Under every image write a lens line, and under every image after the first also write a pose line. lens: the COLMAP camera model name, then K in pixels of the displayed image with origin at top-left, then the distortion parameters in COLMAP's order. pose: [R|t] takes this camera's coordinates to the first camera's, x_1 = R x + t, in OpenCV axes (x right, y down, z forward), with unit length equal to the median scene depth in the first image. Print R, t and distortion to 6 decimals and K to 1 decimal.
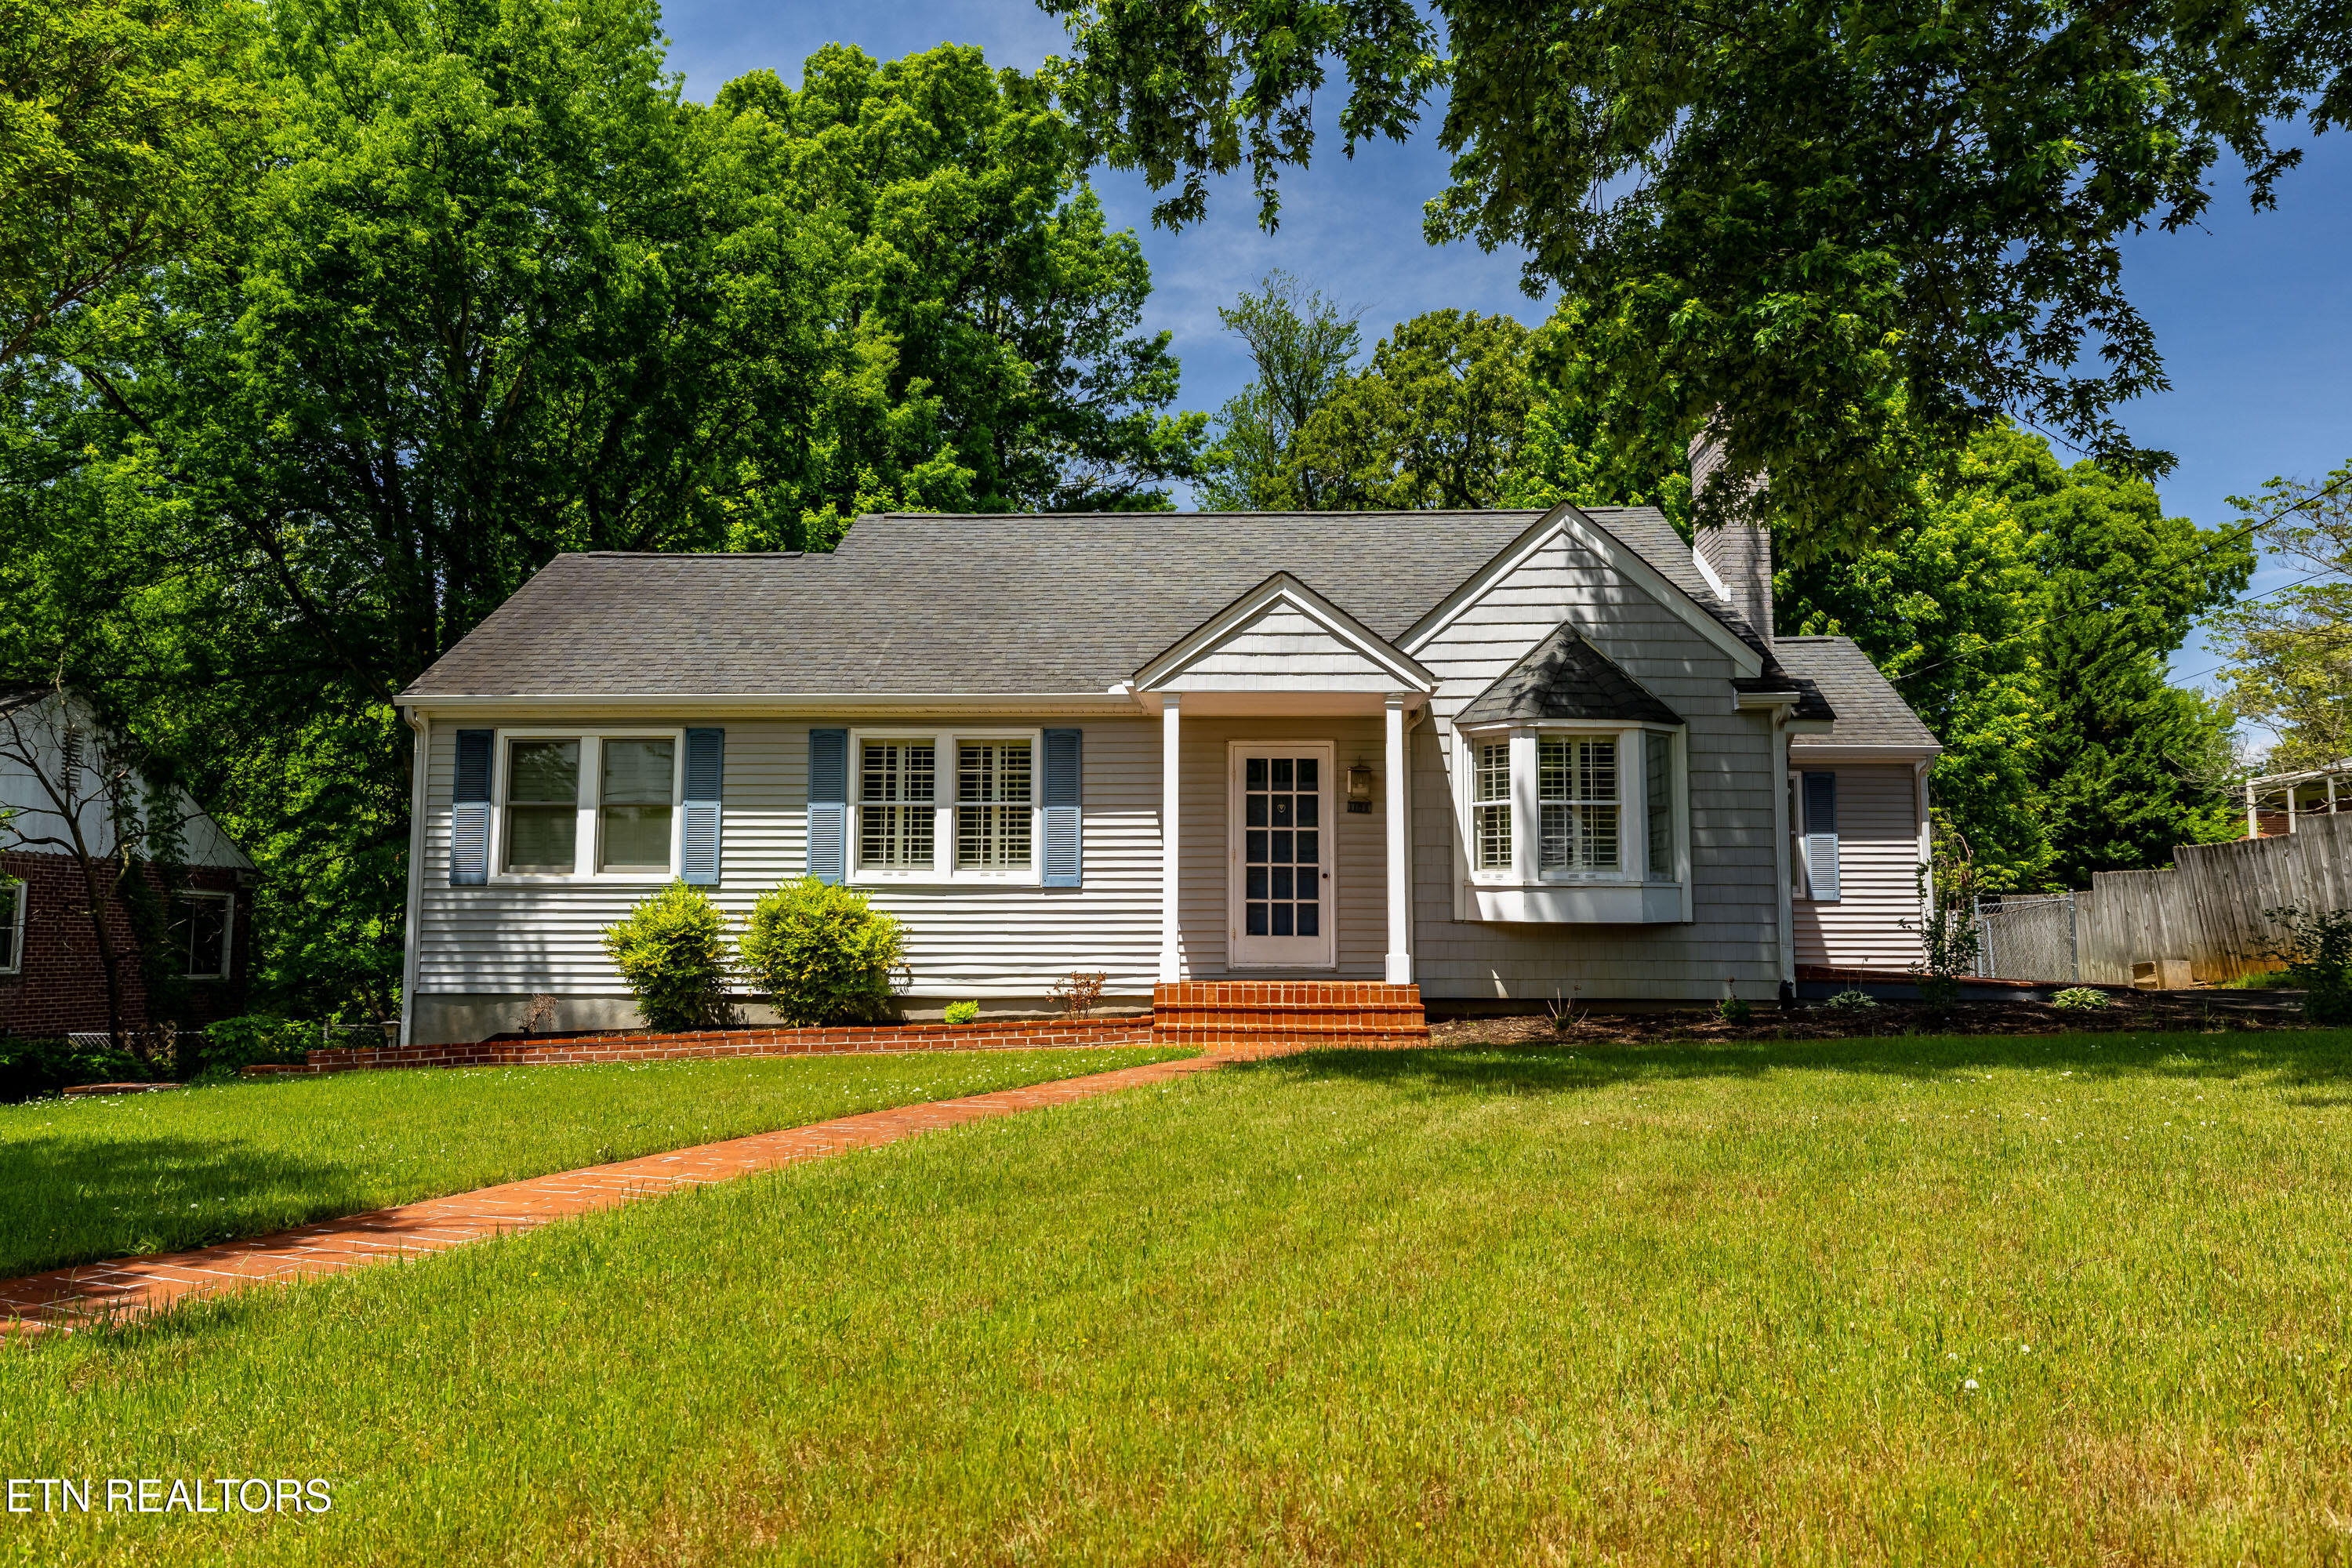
lens RADIAL K [[1548.8, 0, 1169.6], [0, 1548.8, 783.7], [0, 0, 1]] dist [0.000772, -0.000095]
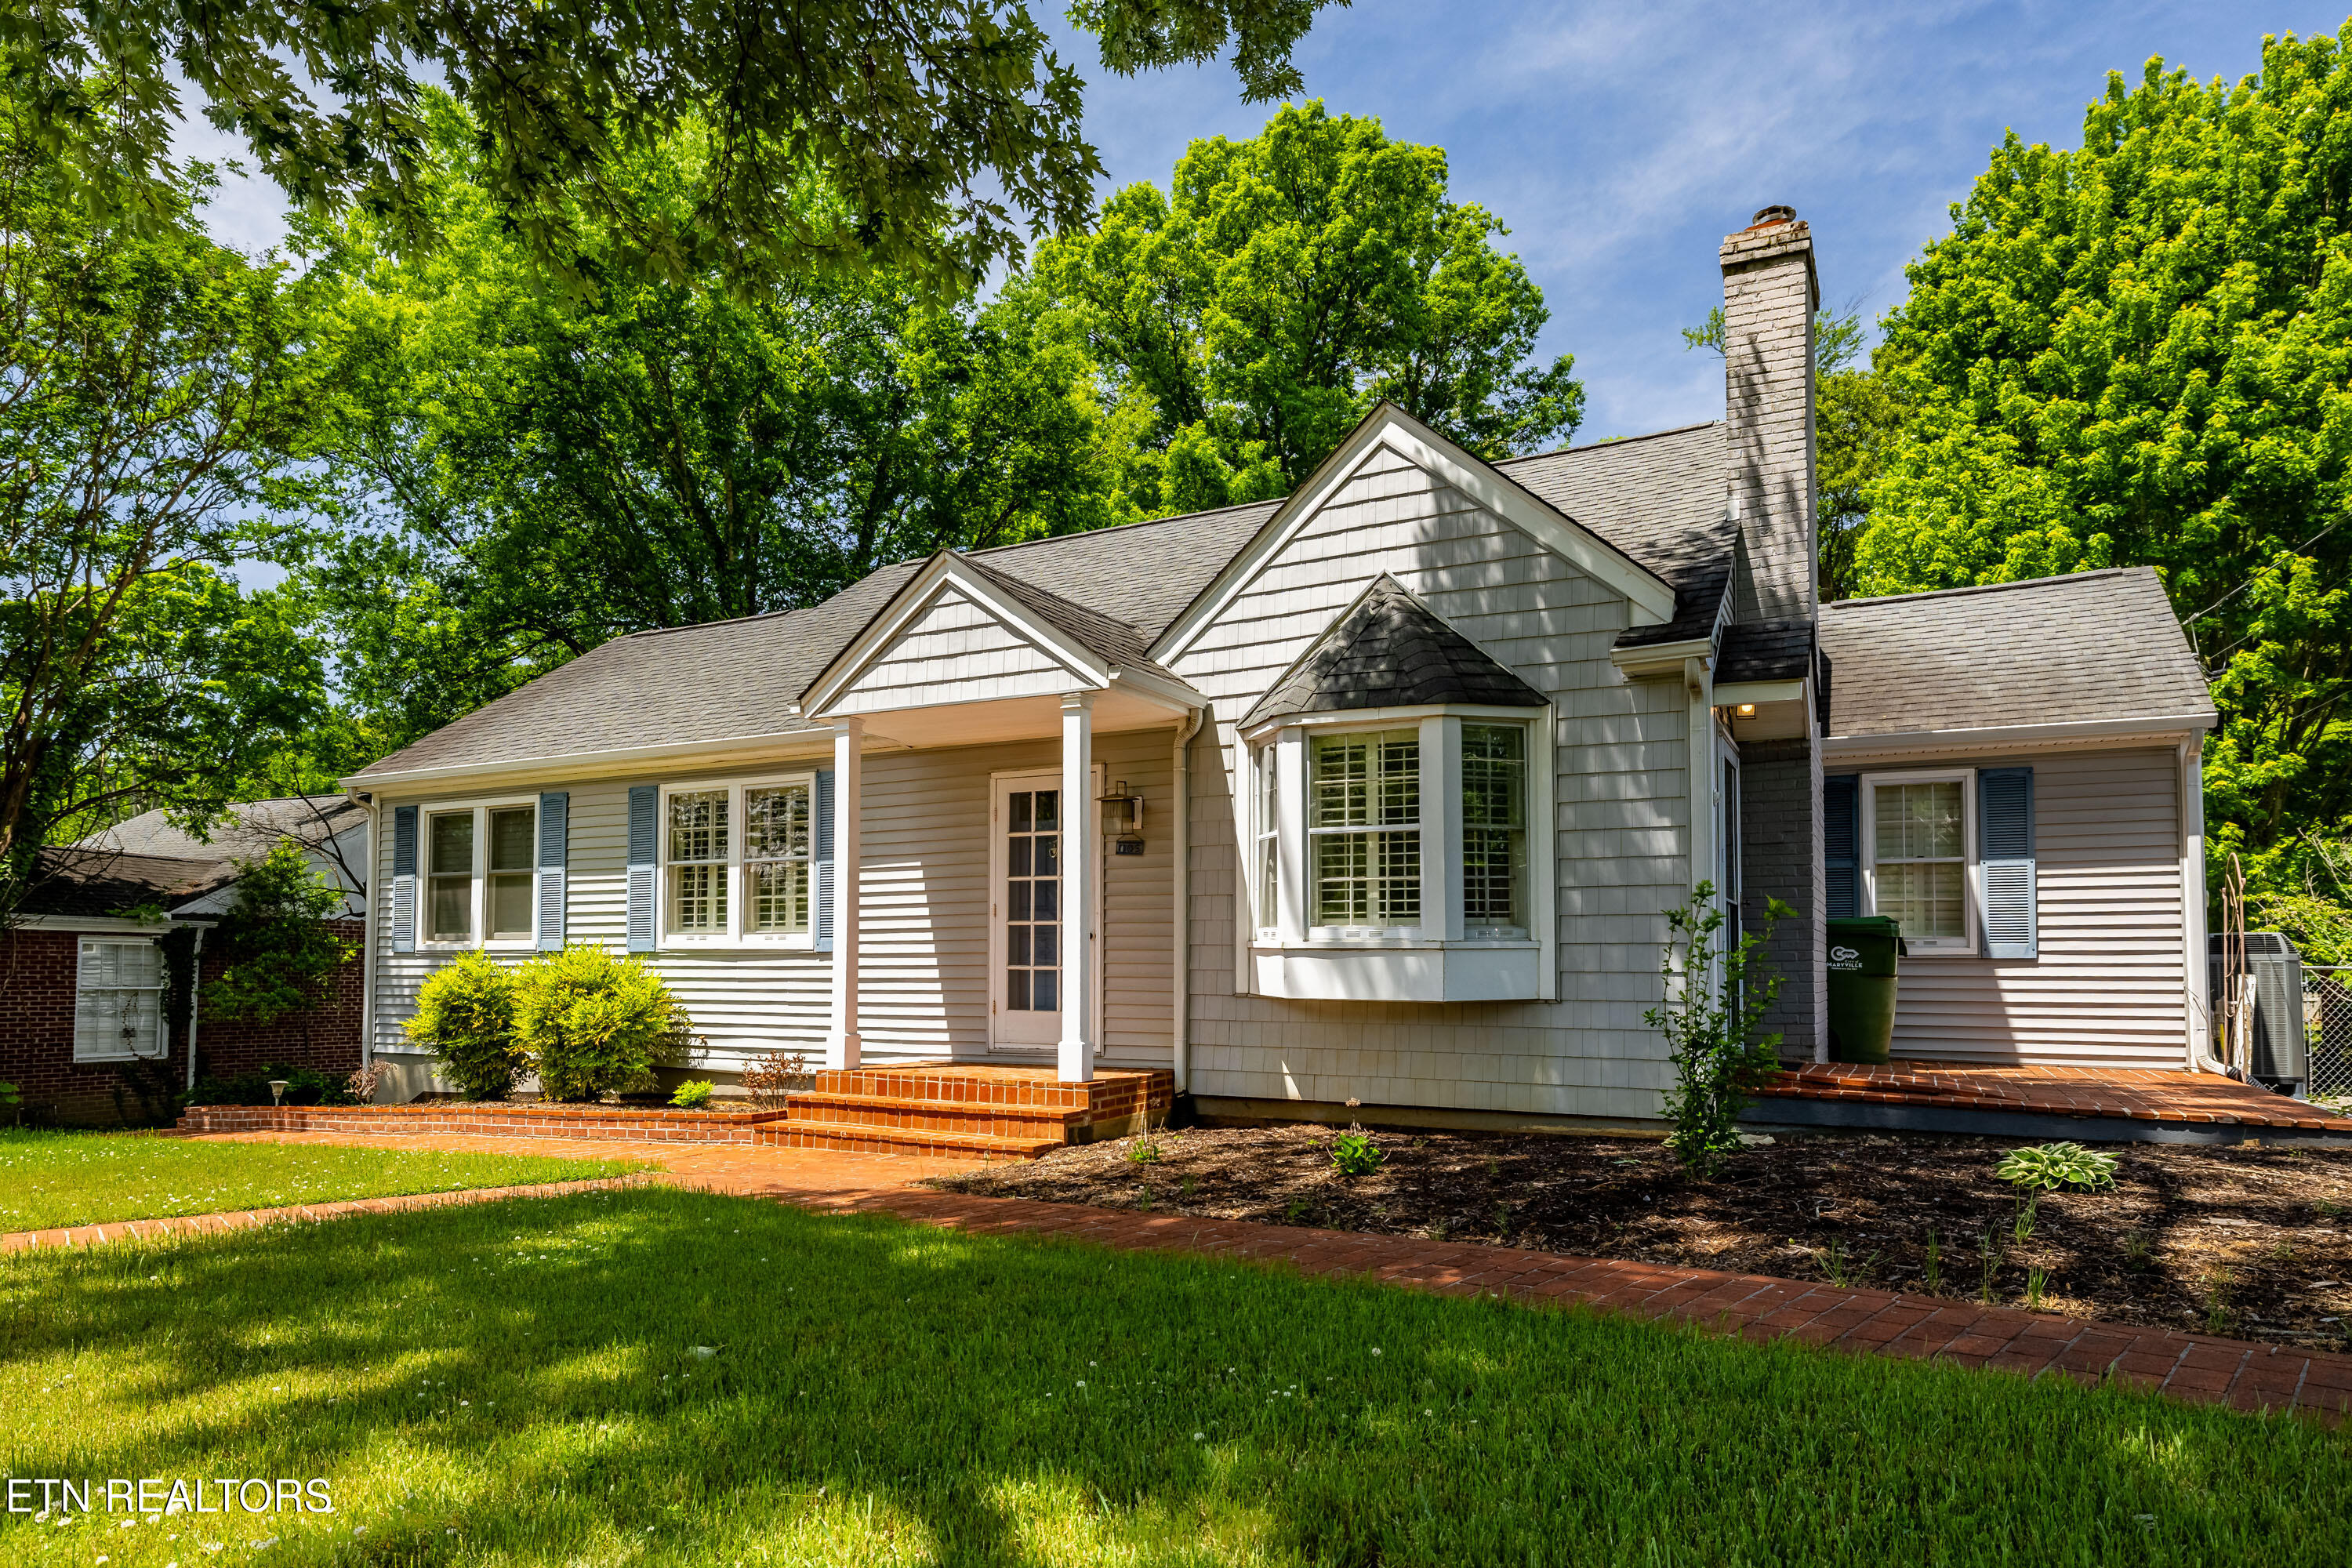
lens RADIAL K [[1343.6, 0, 1190.0], [0, 1343.6, 917.3], [0, 0, 1]] dist [-0.008440, 0.000579]
pose [[0.900871, -0.015639, -0.433805, 0.441292], [0.040267, 0.998053, 0.047641, 0.019144], [0.432215, -0.060386, 0.899746, 0.403453]]
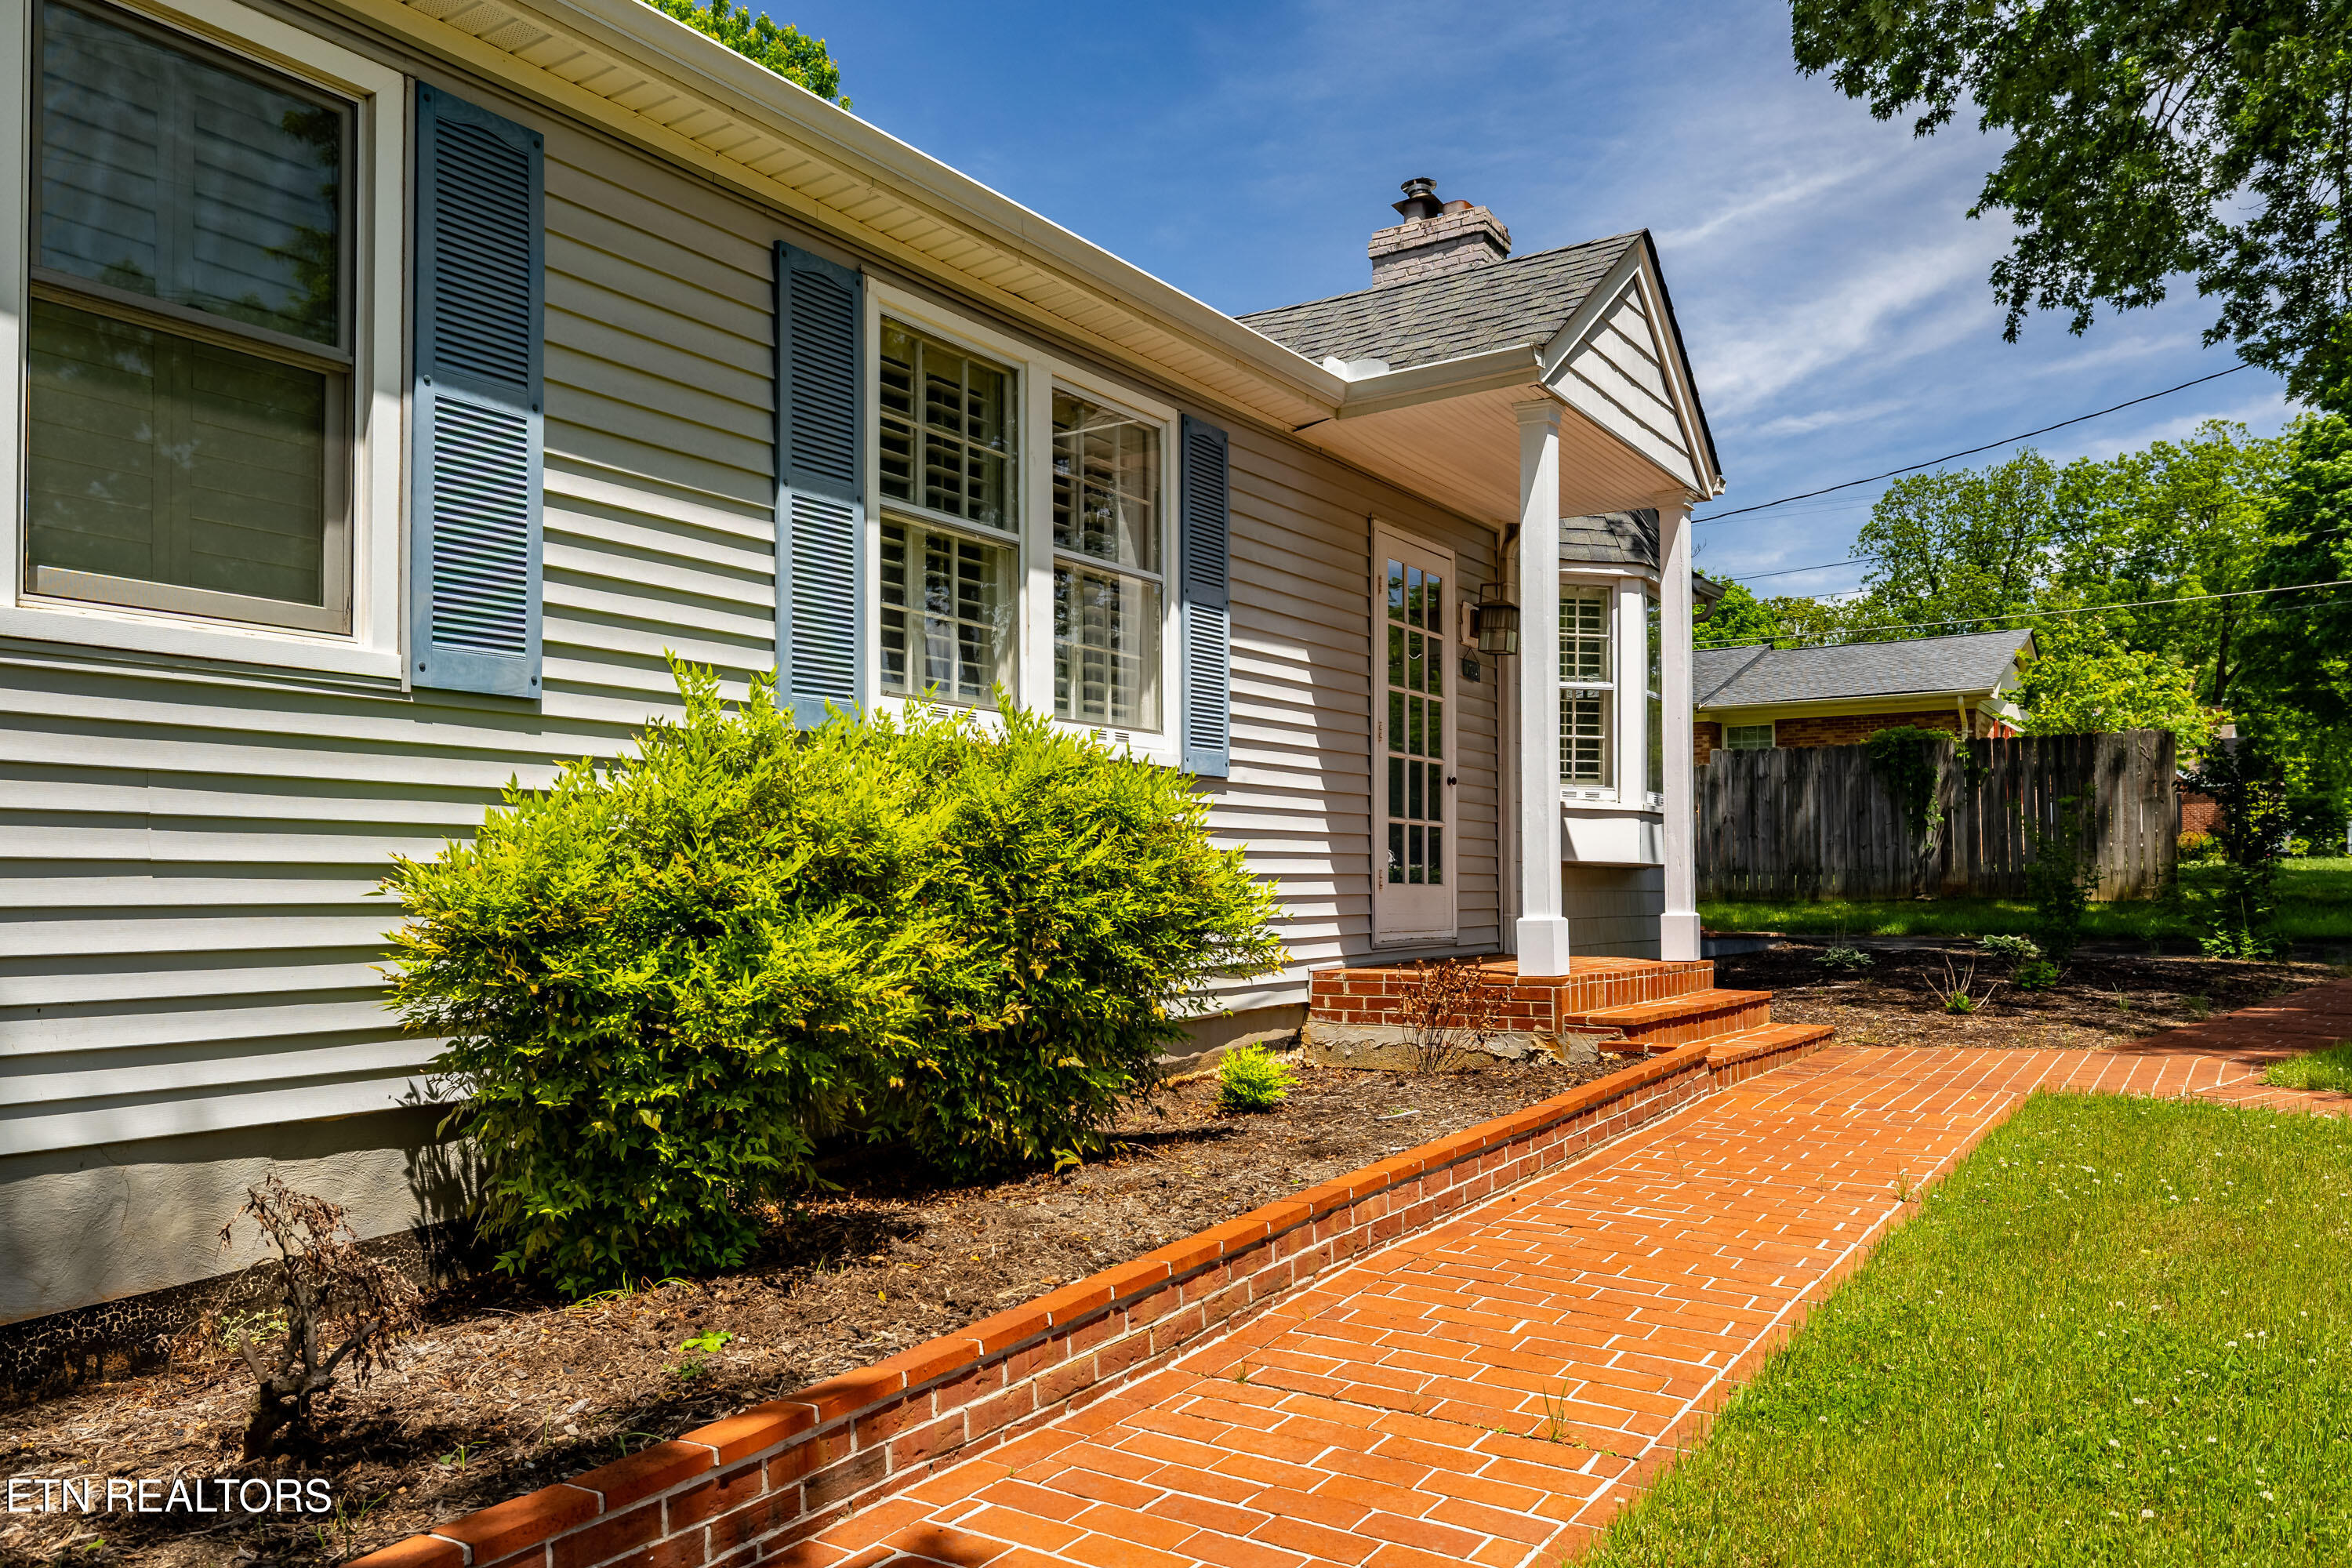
lens RADIAL K [[1668.4, 0, 1201.8], [0, 1668.4, 876.2], [0, 0, 1]] dist [0.000368, 0.001817]
pose [[0.537597, 0.003597, 0.843194, -0.479494], [-0.082383, 0.995431, 0.048278, 0.072191], [-0.839168, -0.095419, 0.535437, 0.735518]]
